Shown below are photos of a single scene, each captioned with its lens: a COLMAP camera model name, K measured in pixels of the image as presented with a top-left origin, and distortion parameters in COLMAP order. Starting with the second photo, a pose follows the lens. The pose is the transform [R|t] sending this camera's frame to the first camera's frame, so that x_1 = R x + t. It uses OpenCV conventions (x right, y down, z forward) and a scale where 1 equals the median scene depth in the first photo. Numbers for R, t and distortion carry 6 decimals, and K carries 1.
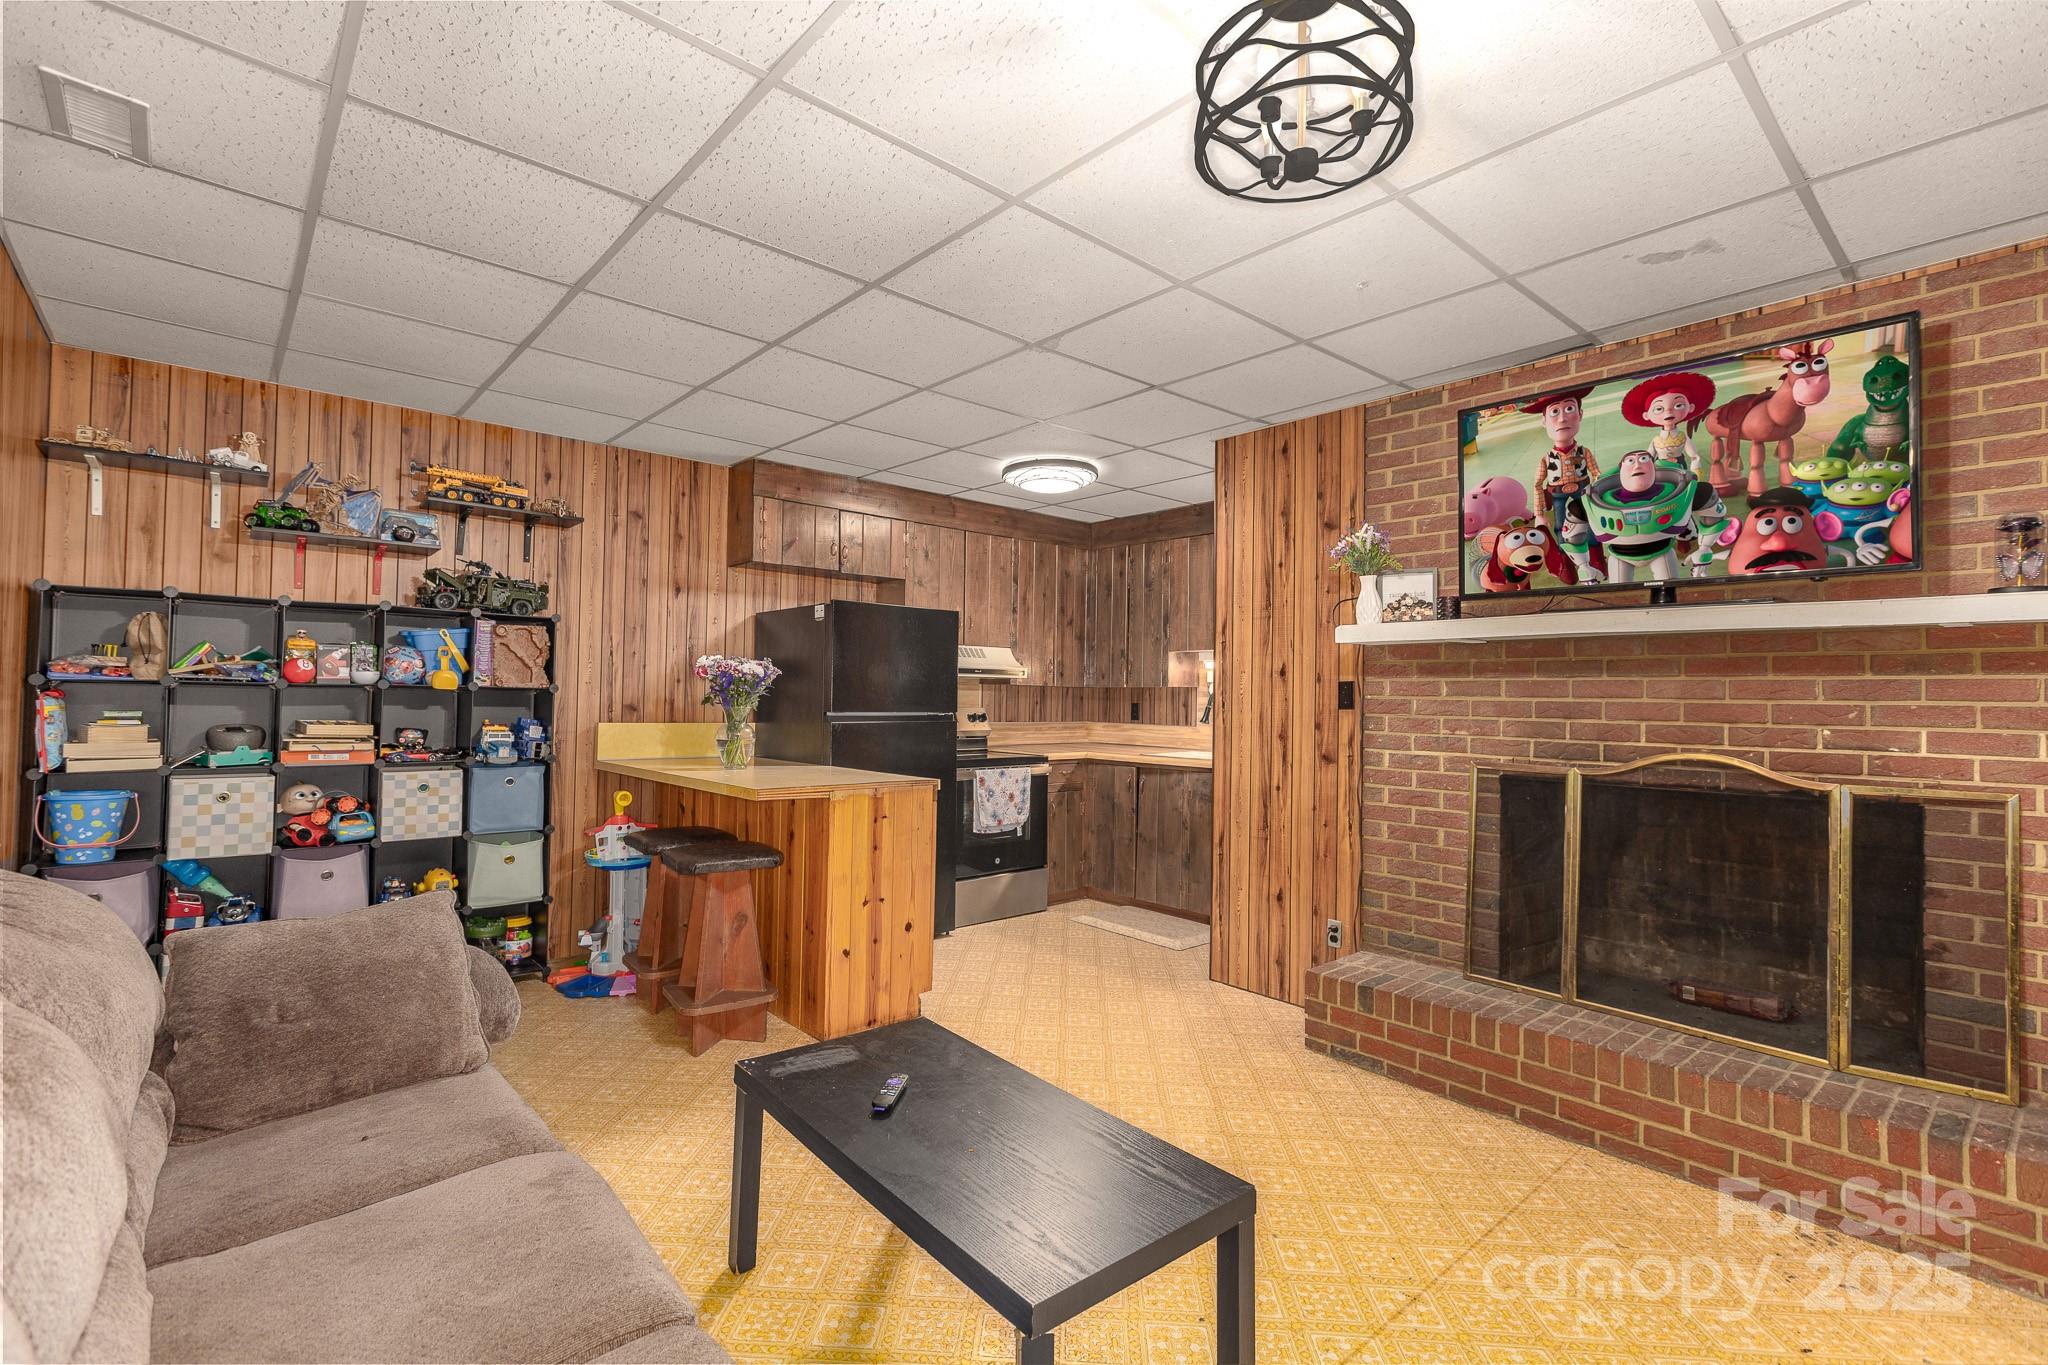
lens RADIAL K [[921.3, 0, 1019.5], [0, 921.3, 685.2], [0, 0, 1]] dist [0.000386, -0.000952]
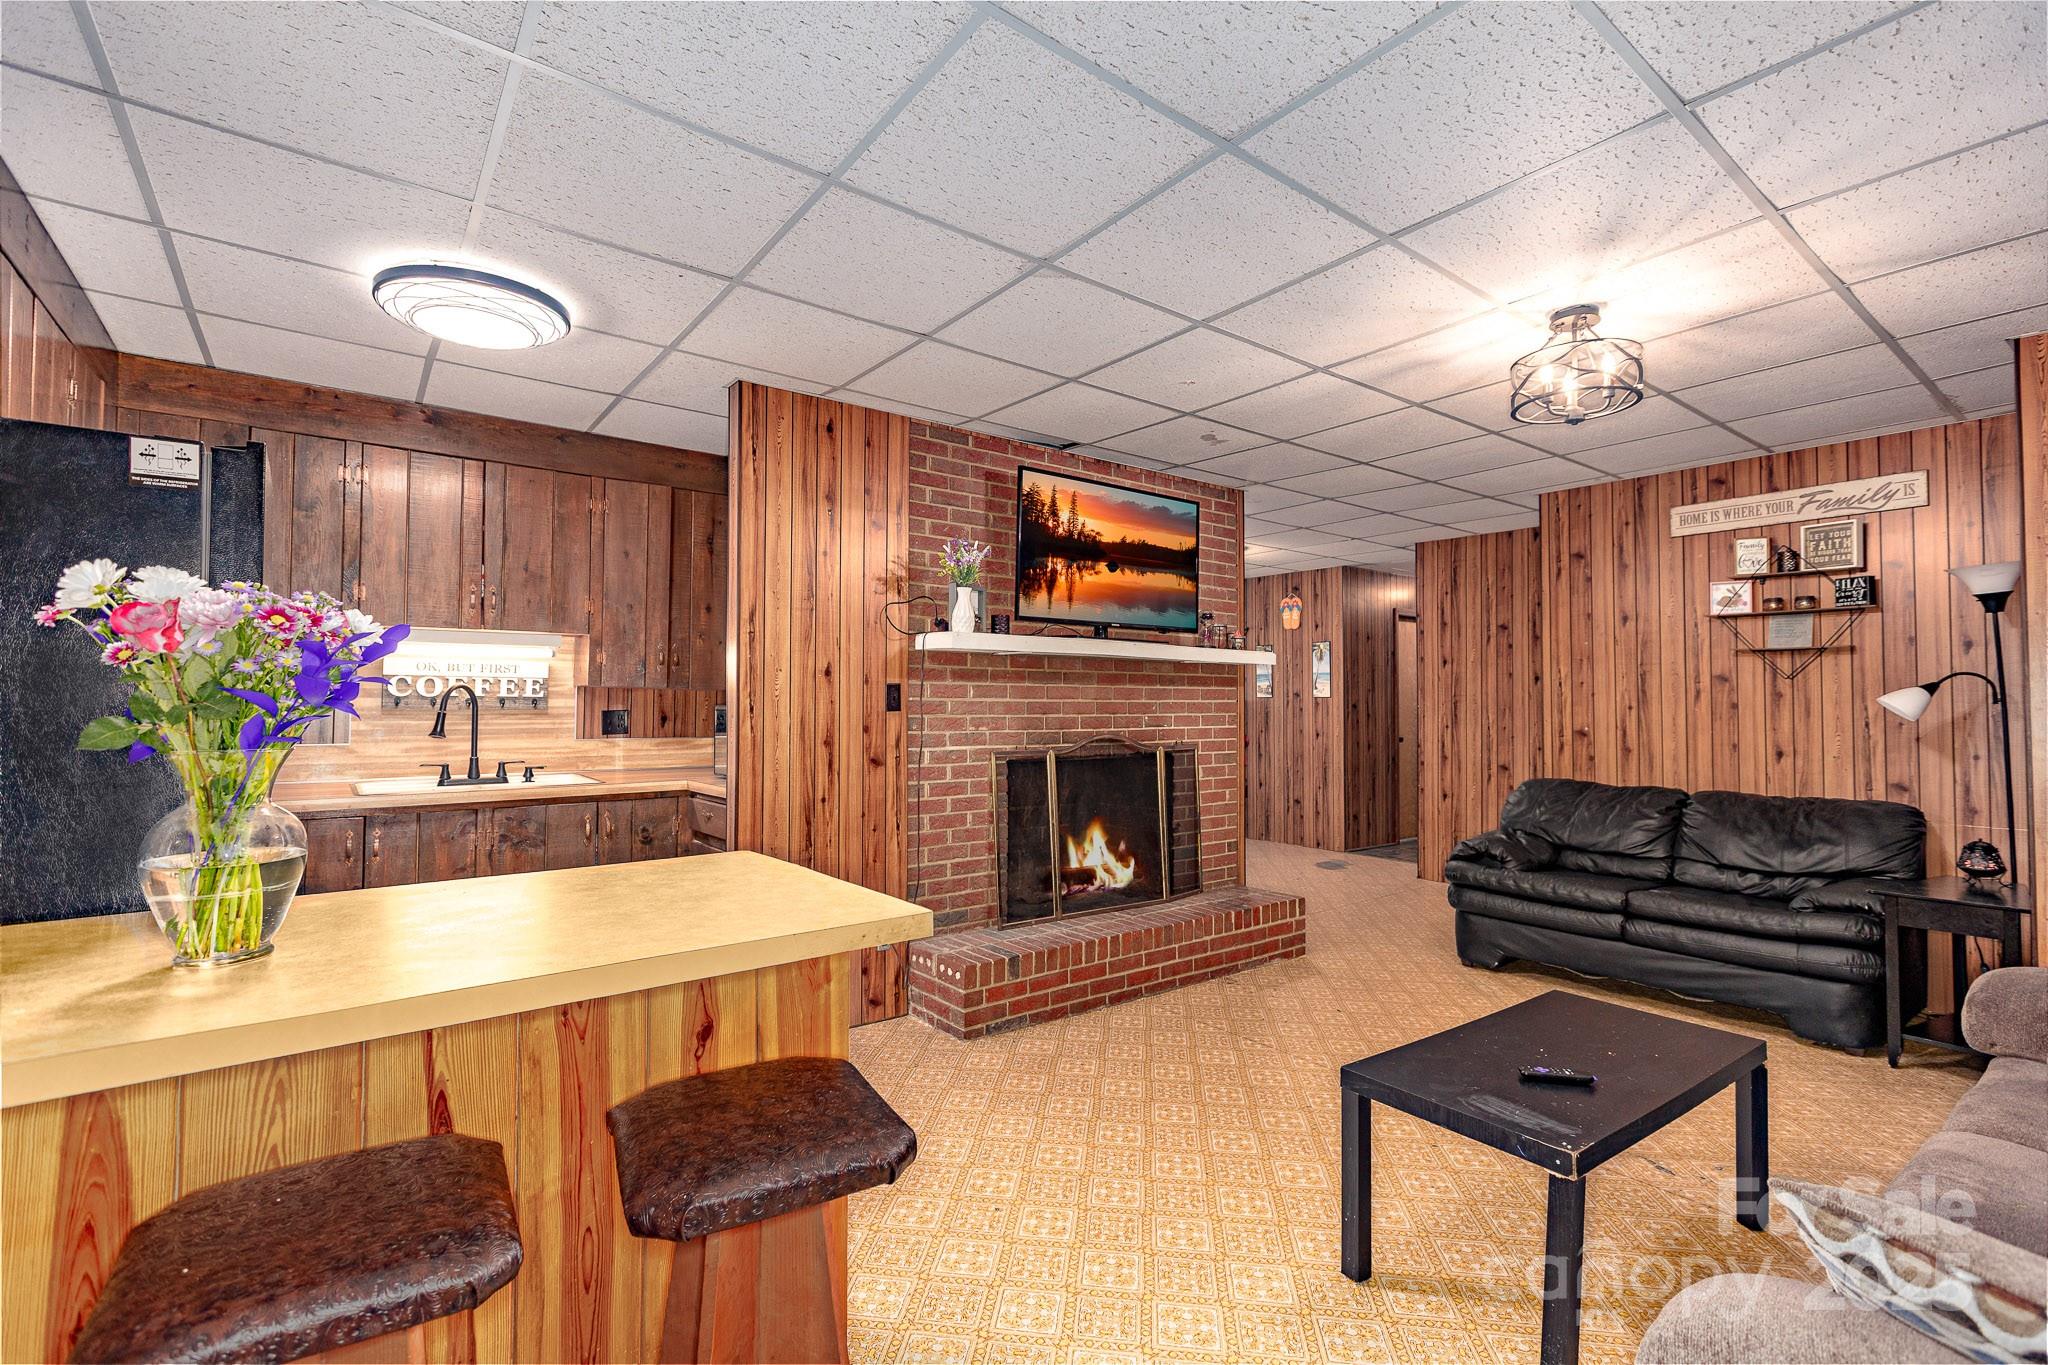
lens RADIAL K [[921.3, 0, 1021.0], [0, 921.3, 680.1], [0, 0, 1]] dist [0.000386, -0.000952]
pose [[0.069498, 0.003848, 0.997575, -0.660508], [-0.021101, 0.999775, -0.002387, -0.008688], [-0.997359, -0.020884, 0.069563, 0.807239]]
